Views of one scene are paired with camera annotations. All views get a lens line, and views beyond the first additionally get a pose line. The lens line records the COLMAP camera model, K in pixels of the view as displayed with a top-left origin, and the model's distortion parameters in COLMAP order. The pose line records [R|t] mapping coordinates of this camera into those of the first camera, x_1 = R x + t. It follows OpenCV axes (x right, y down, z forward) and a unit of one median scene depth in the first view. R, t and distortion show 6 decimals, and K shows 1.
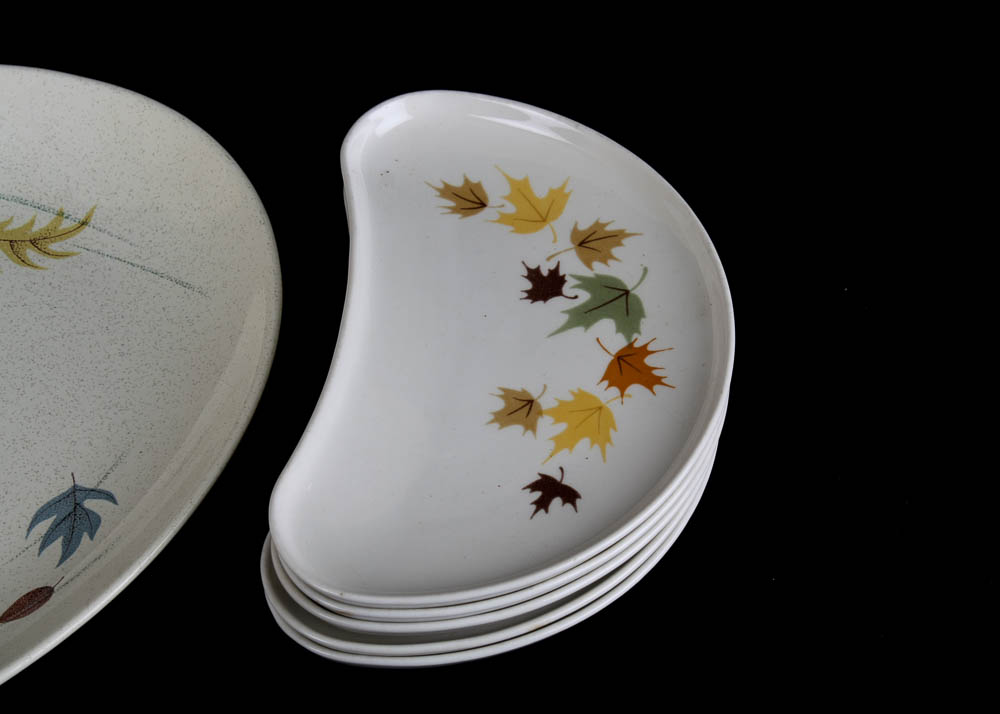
lens RADIAL K [[2489.6, 0, 500.0], [0, 2489.6, 357.0], [0, 0, 1]] dist [0.071084, -0.053572]
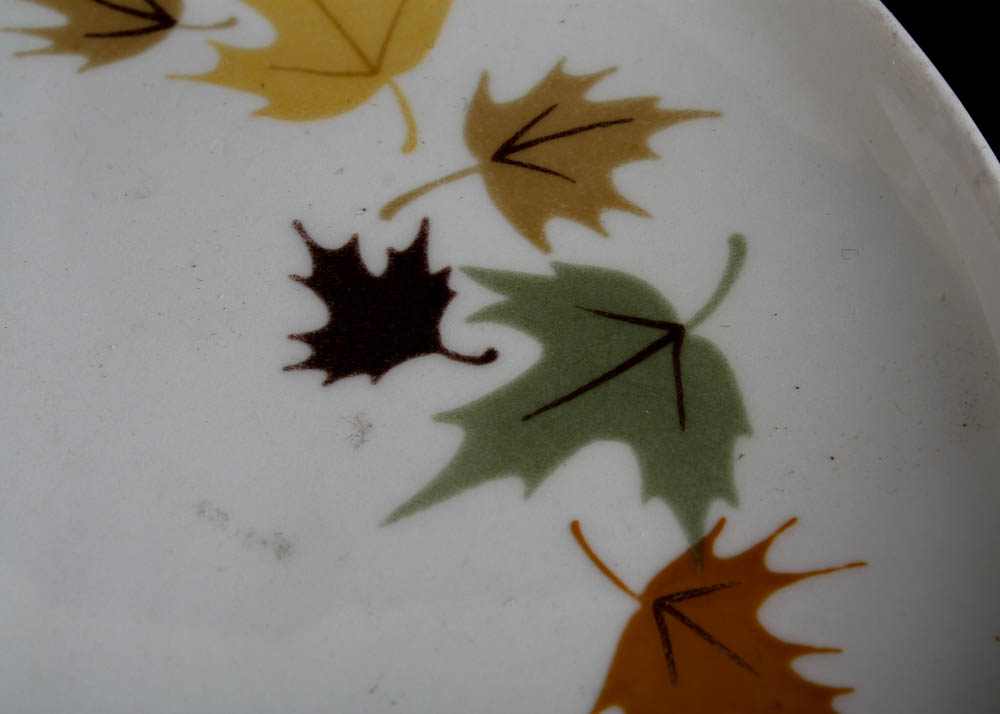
lens RADIAL K [[2489.6, 0, 500.0], [0, 2489.6, 357.0], [0, 0, 1]] dist [0.071084, -0.053572]
pose [[0.999234, -0.025564, 0.029619, 0.023438], [0.023220, 0.996763, 0.076965, -0.044554], [-0.031490, -0.076219, 0.996594, 0.723454]]
